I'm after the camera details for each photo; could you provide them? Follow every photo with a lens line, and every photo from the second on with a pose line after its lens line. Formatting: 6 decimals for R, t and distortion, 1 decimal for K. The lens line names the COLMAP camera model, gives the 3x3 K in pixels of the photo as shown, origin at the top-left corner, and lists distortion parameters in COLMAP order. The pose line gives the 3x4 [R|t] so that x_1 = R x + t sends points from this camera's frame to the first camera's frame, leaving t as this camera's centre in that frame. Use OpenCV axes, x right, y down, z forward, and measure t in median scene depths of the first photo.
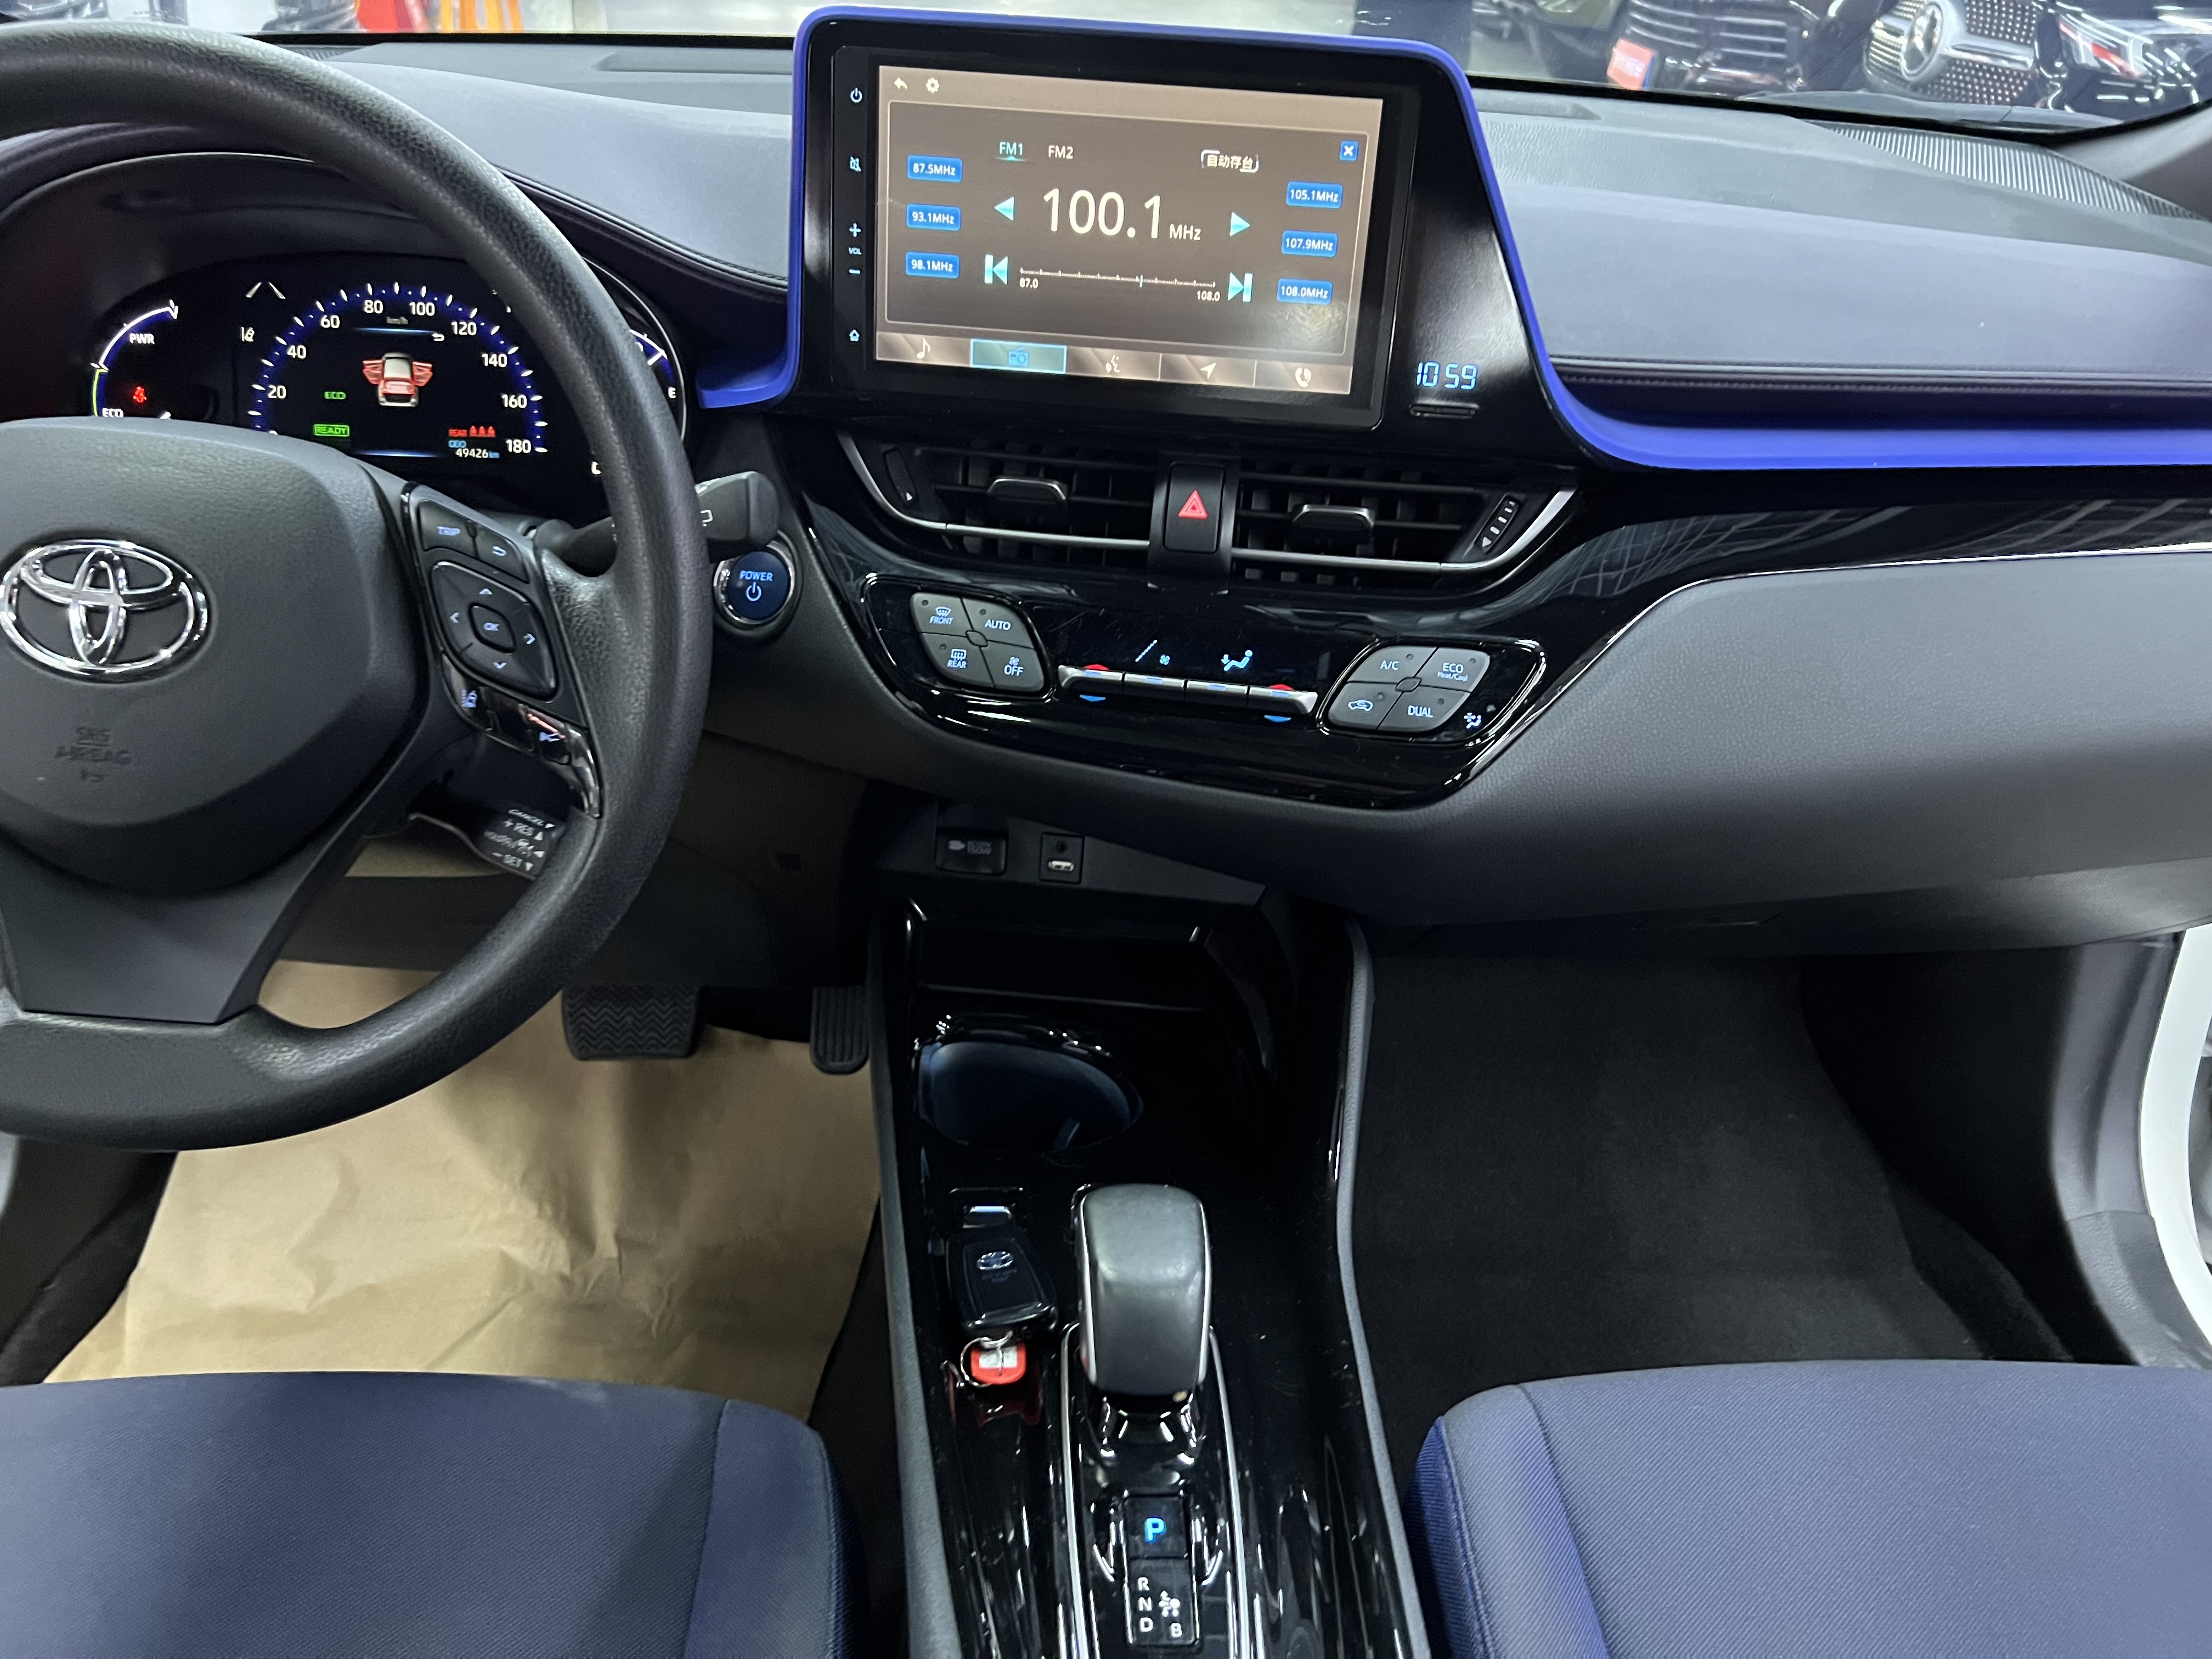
lens RADIAL K [[1675.7, 0, 1109.2], [0, 1675.7, 839.3], [0, 0, 1]] dist [0.048194, -0.059711]
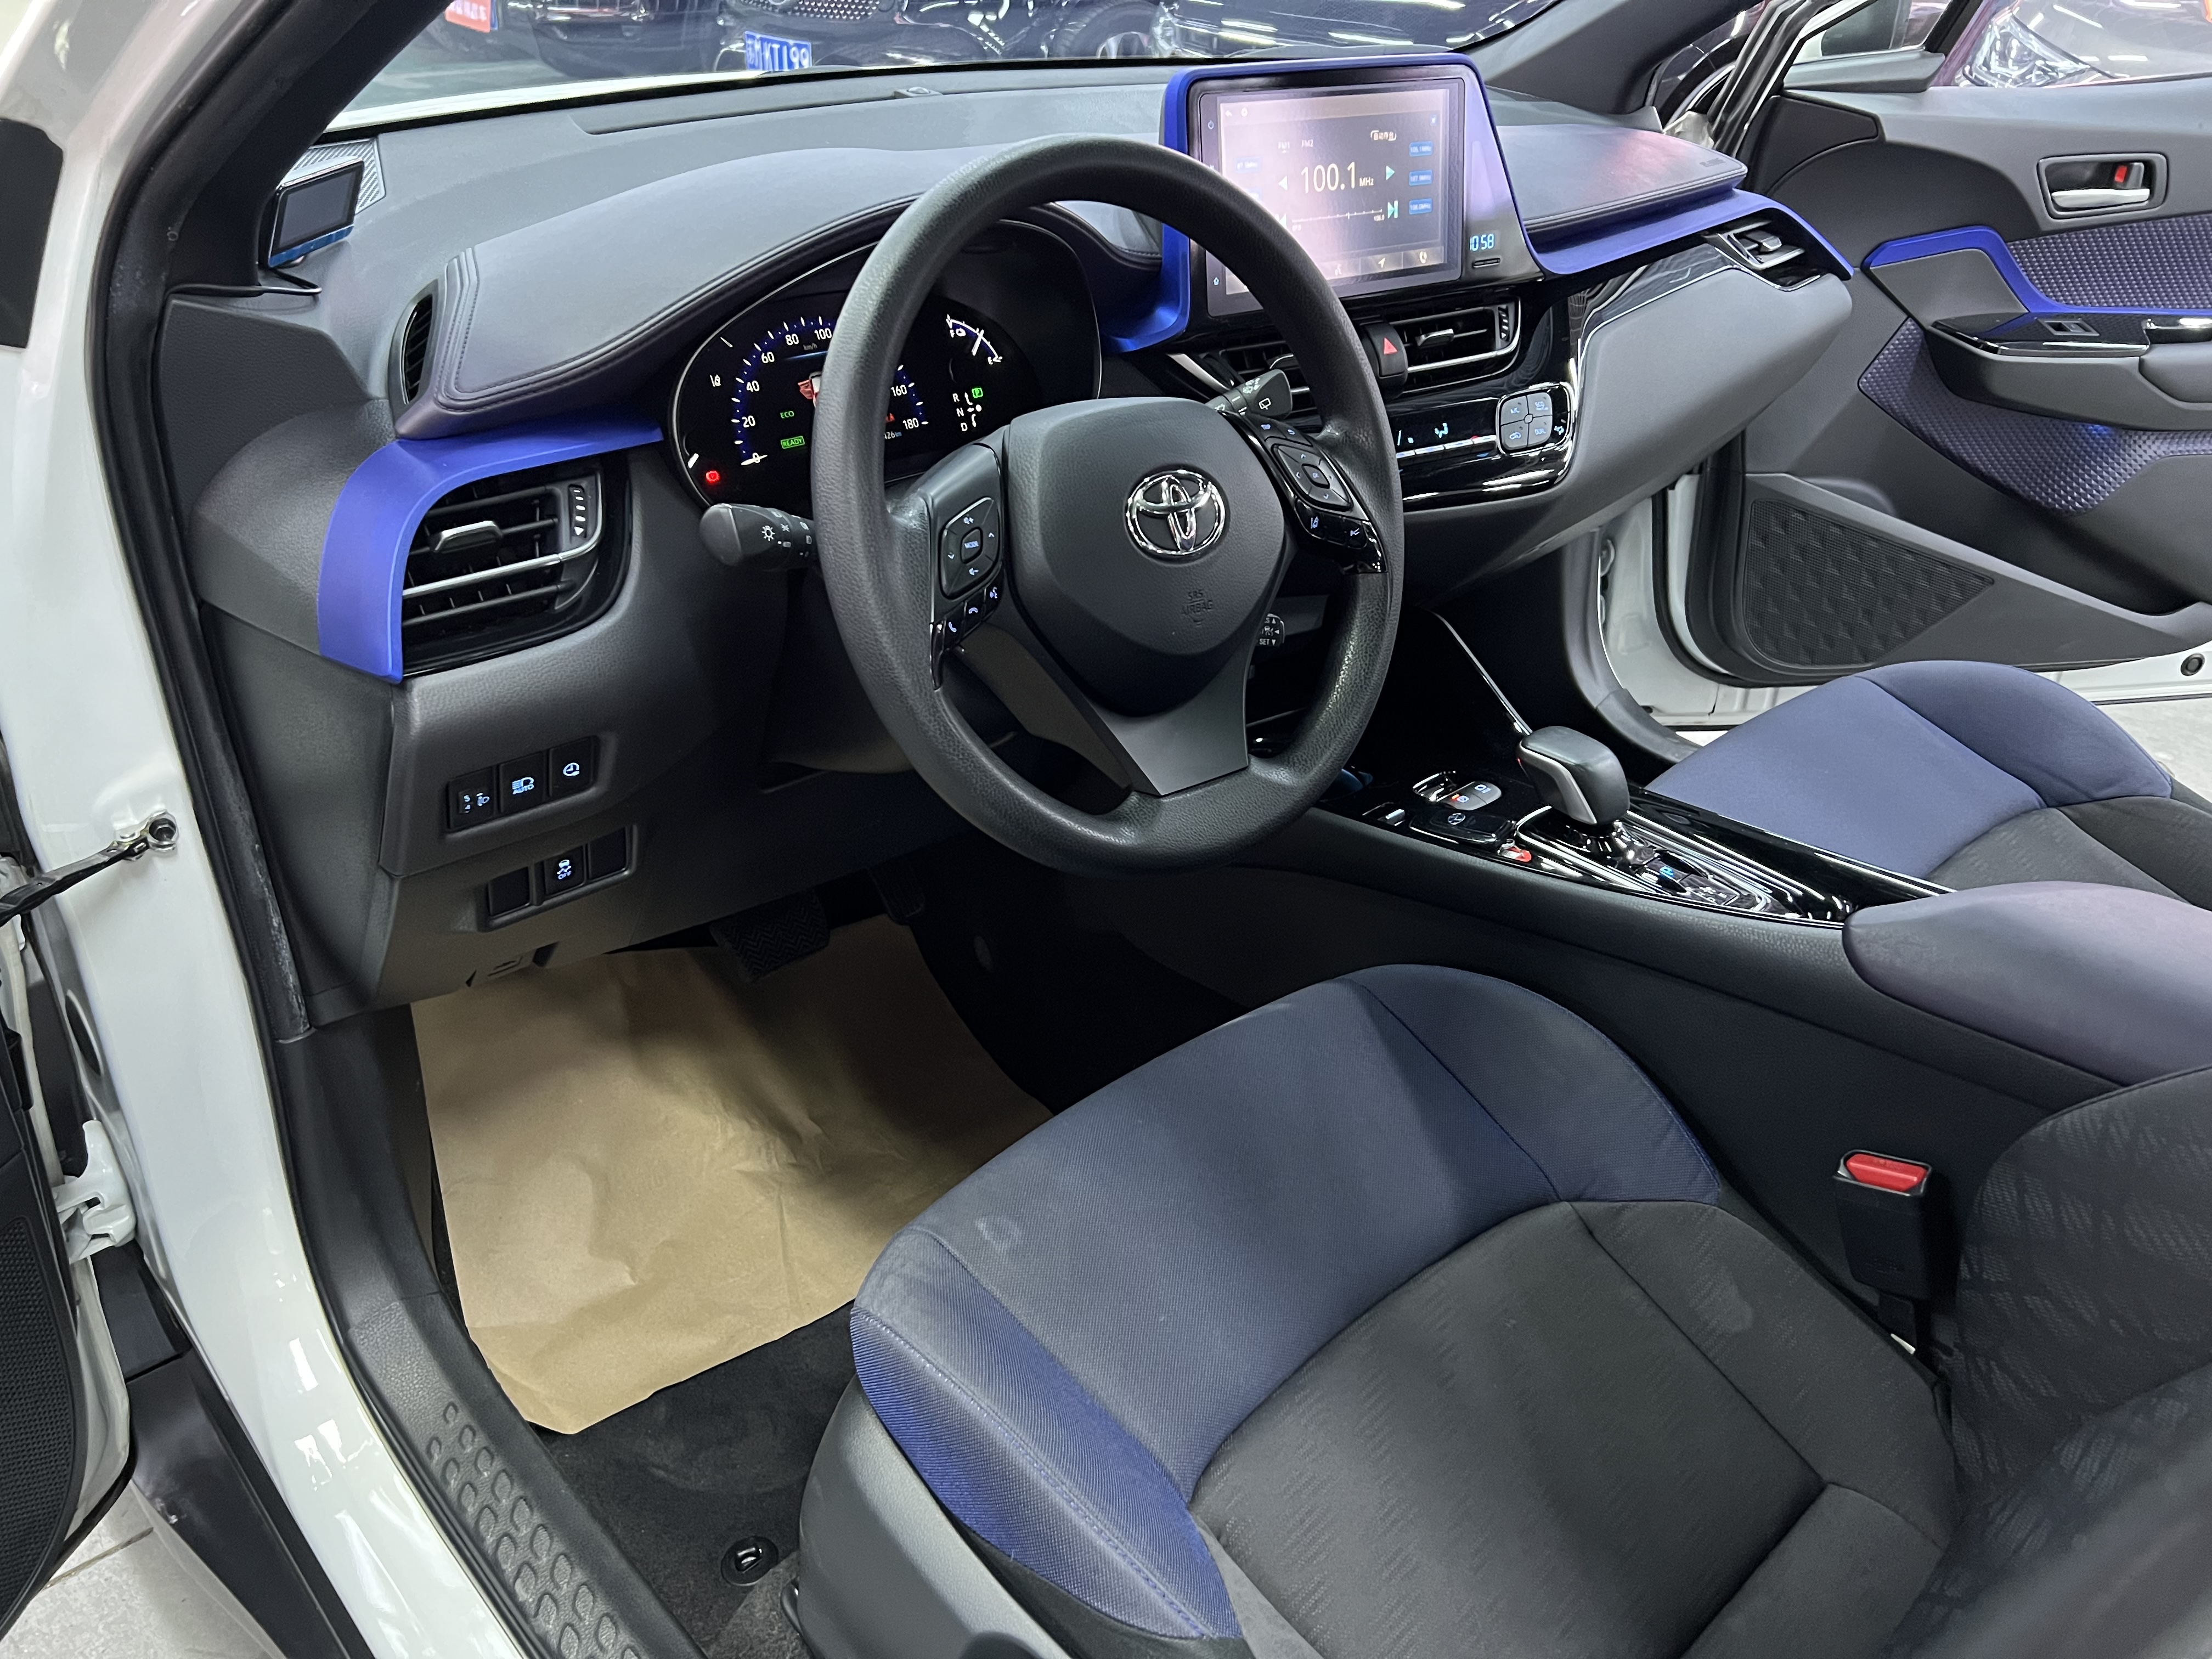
lens RADIAL K [[1654.0, 0, 1114.0], [0, 1654.0, 813.7], [0, 0, 1]] dist [0.120866, -0.251528]
pose [[0.769553, -0.344903, 0.537429, -1.184800], [0.329667, 0.935350, 0.128219, -0.071492], [-0.546907, 0.078502, 0.833505, -0.171484]]
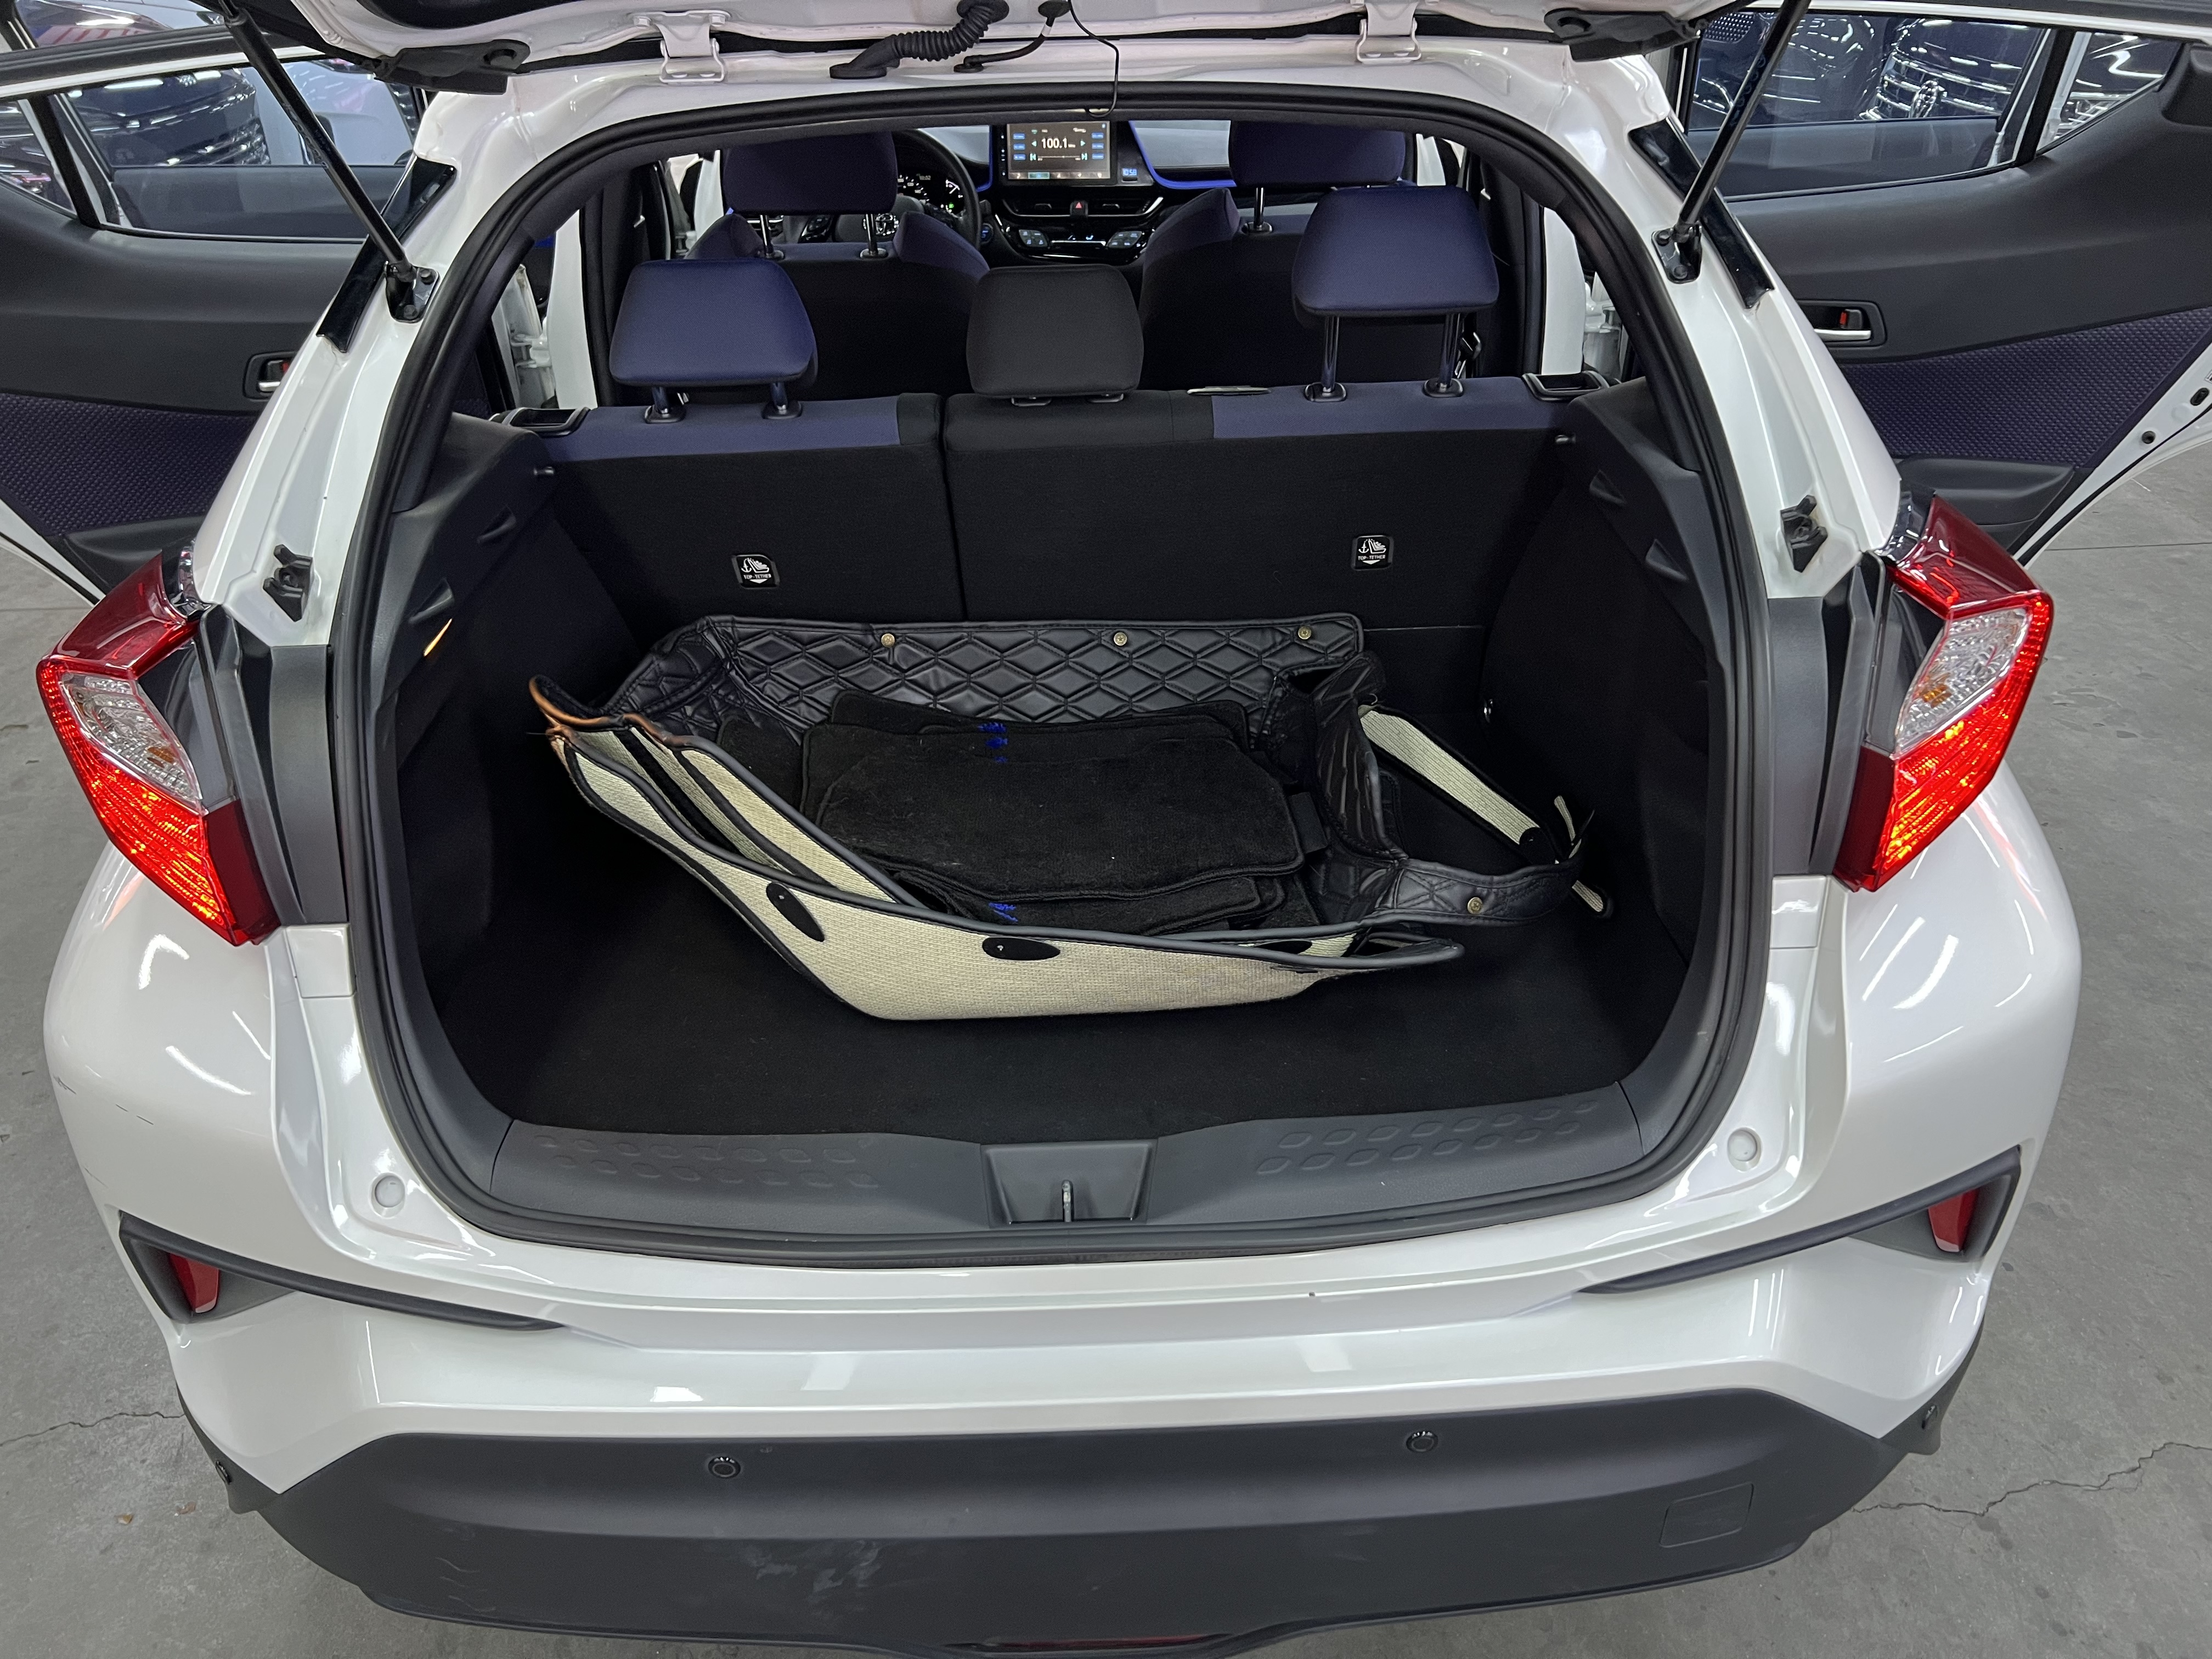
lens RADIAL K [[1675.7, 0, 1109.2], [0, 1675.7, 839.3], [0, 0, 1]] dist [0.048194, -0.059711]
pose [[0.996229, -0.050977, -0.070210, 0.369733], [0.051948, 0.998577, 0.012069, 1.485855], [0.069495, -0.015671, 0.997459, -3.632870]]
